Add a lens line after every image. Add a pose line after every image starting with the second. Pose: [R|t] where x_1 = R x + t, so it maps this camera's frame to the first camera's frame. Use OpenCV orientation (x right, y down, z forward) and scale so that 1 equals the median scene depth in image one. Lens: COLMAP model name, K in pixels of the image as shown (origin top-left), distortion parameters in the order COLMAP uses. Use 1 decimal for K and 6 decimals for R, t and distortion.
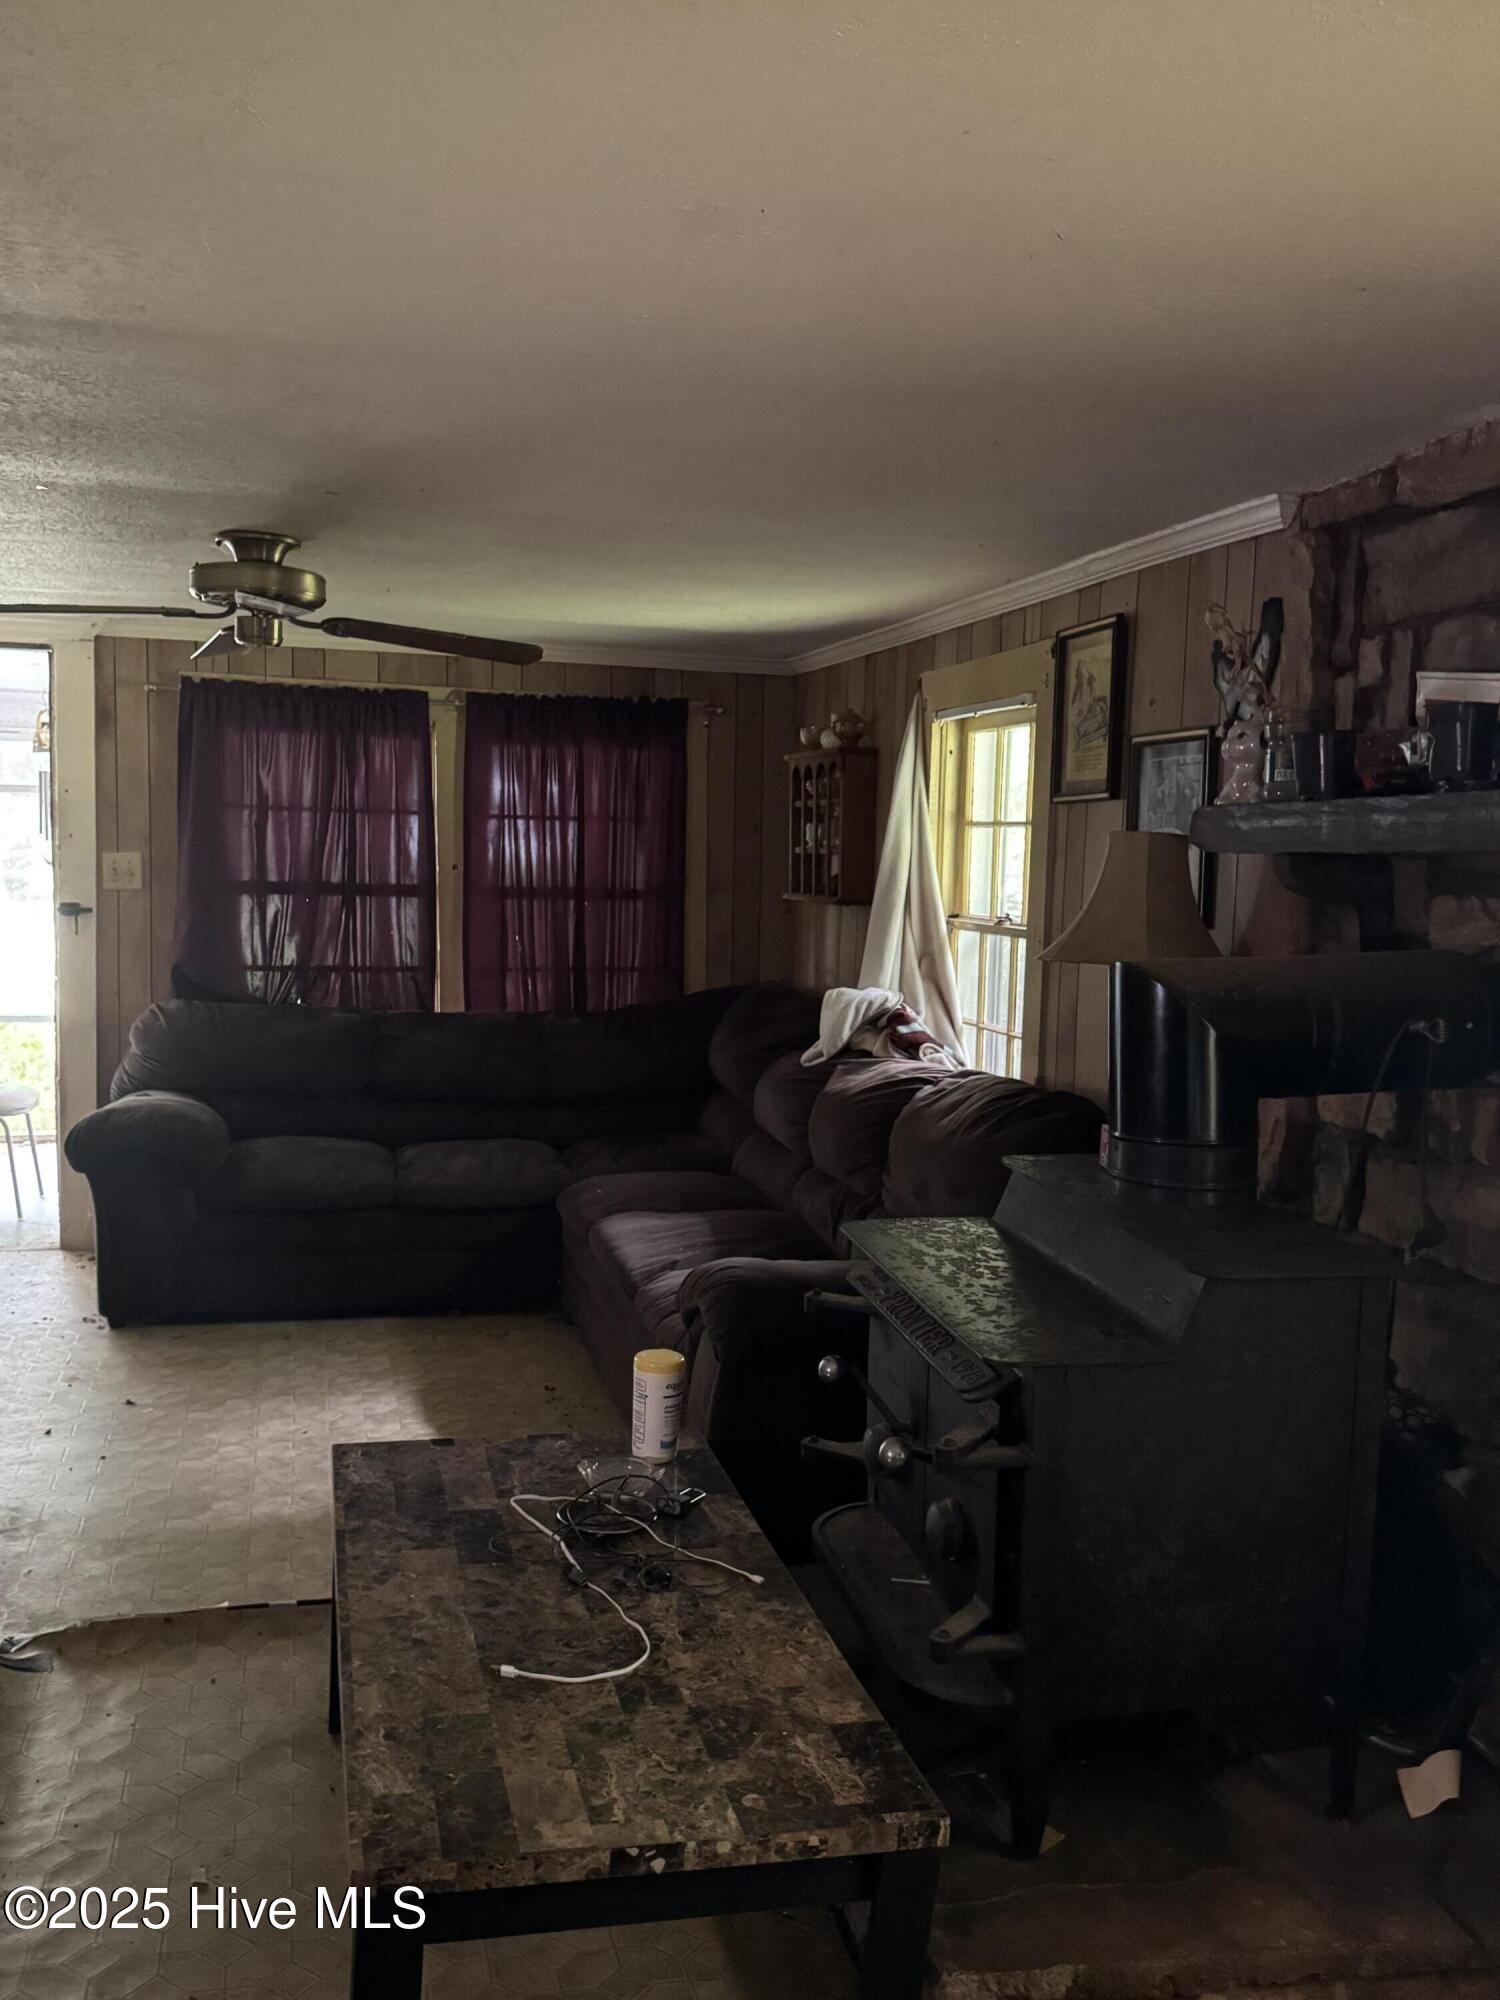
lens RADIAL K [[1805.6, 0, 750.0], [0, 1805.6, 1000.0], [0, 0, 1]] dist [0.020536, -0.009027]
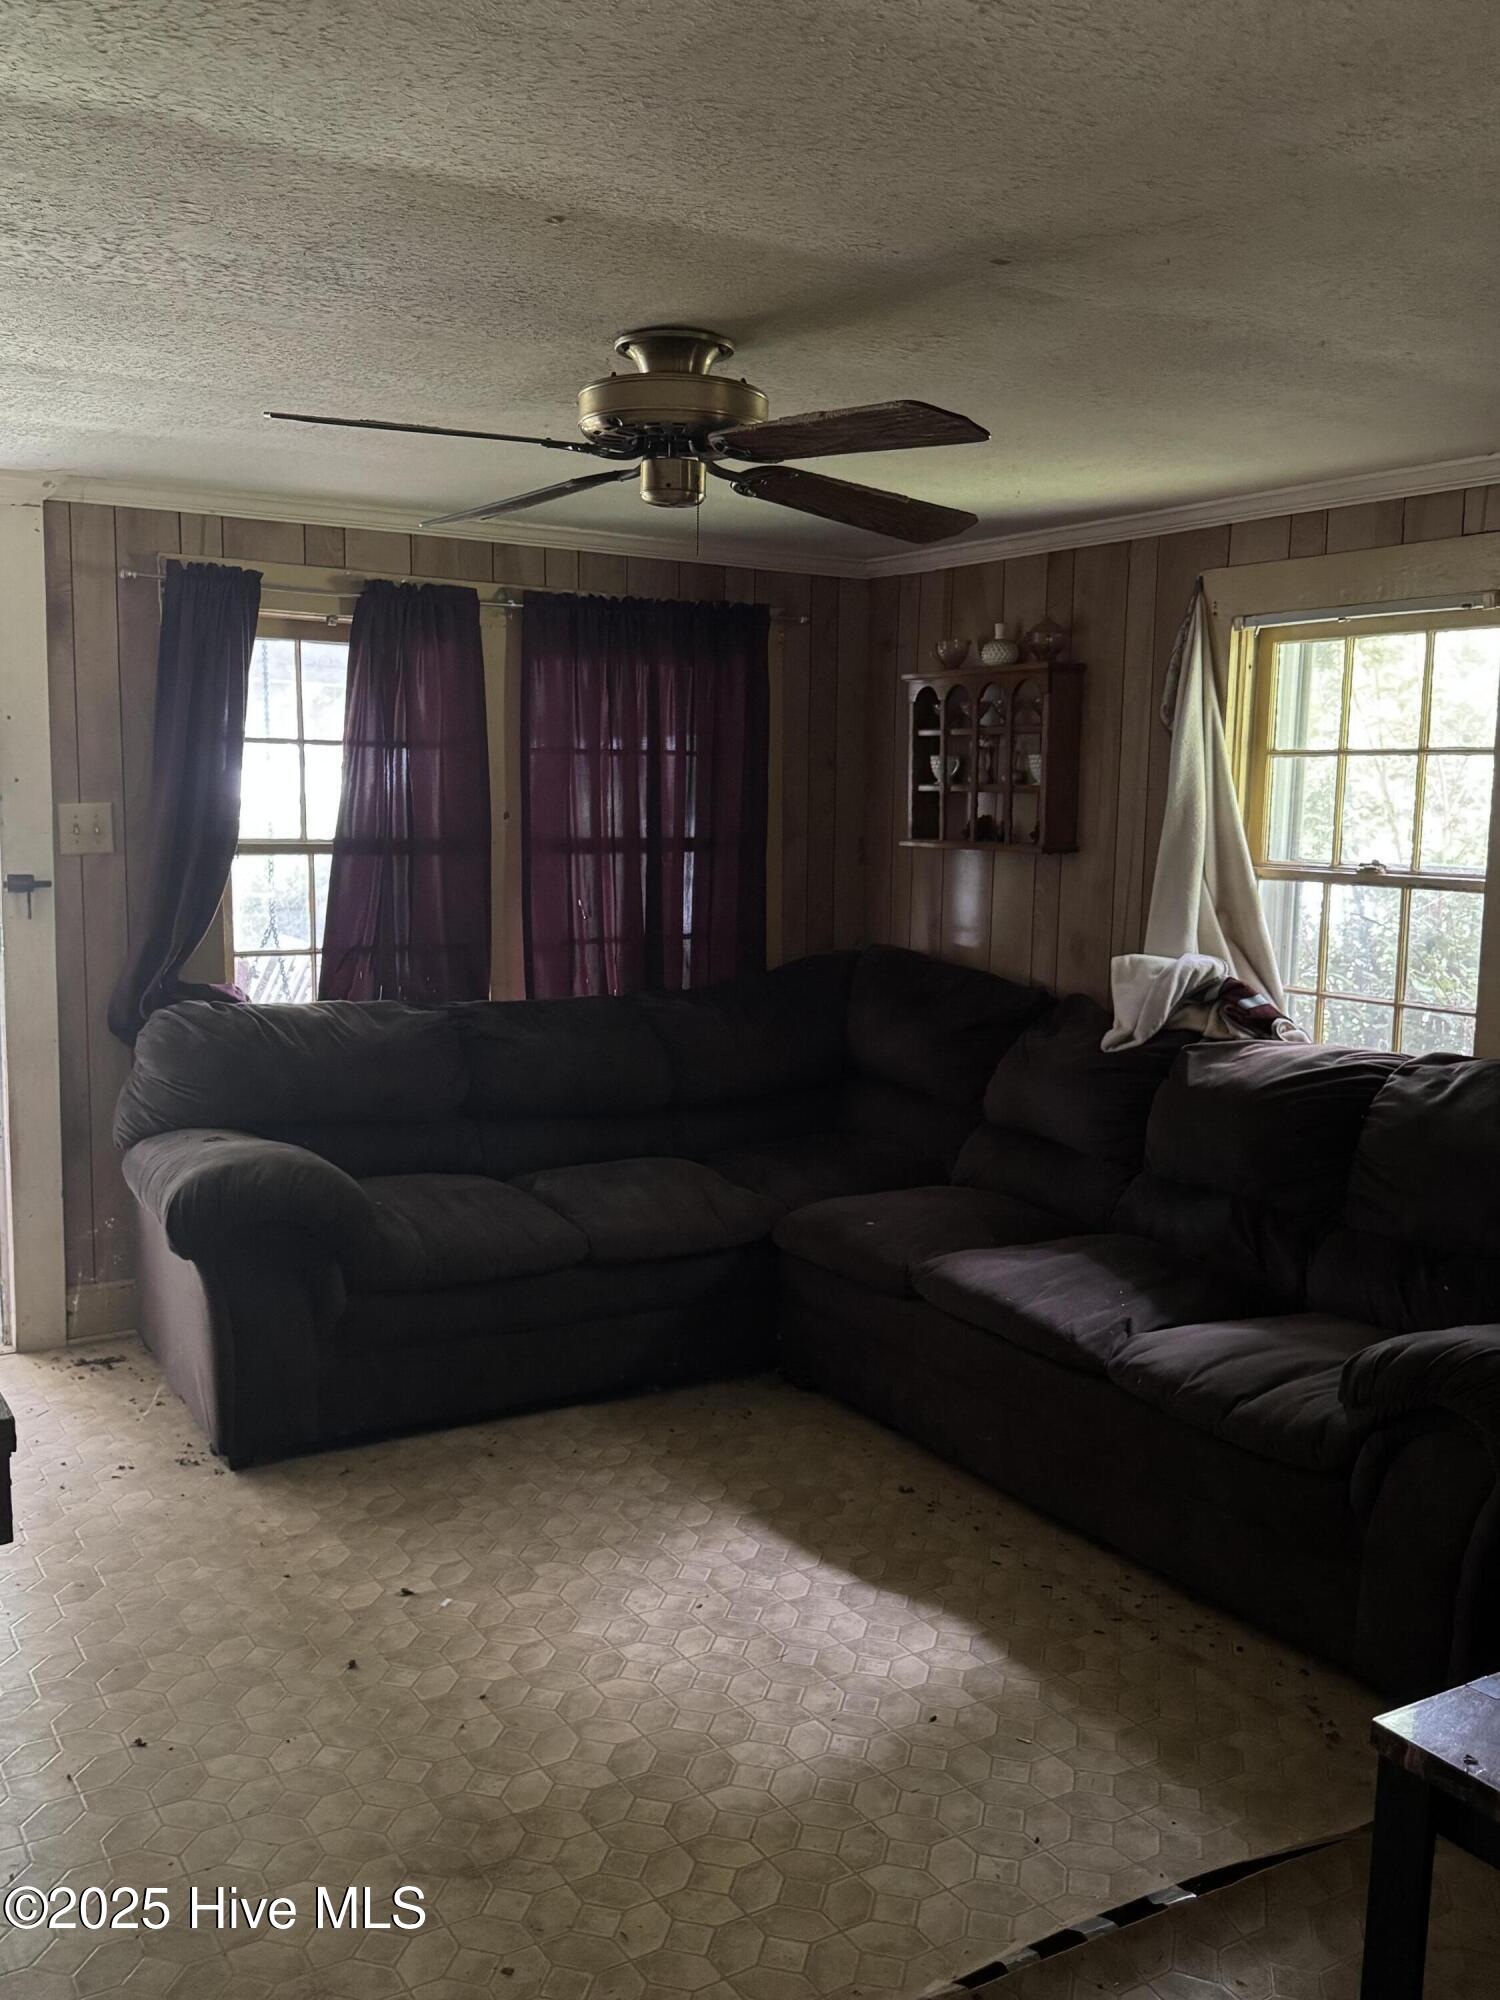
lens RADIAL K [[1805.6, 0, 750.0], [0, 1805.6, 1000.0], [0, 0, 1]] dist [0.020536, -0.009027]
pose [[0.956480, -0.046504, 0.288069, -0.358136], [0.036273, 0.998511, 0.040755, -0.026143], [-0.289535, -0.028532, 0.956742, 0.262886]]
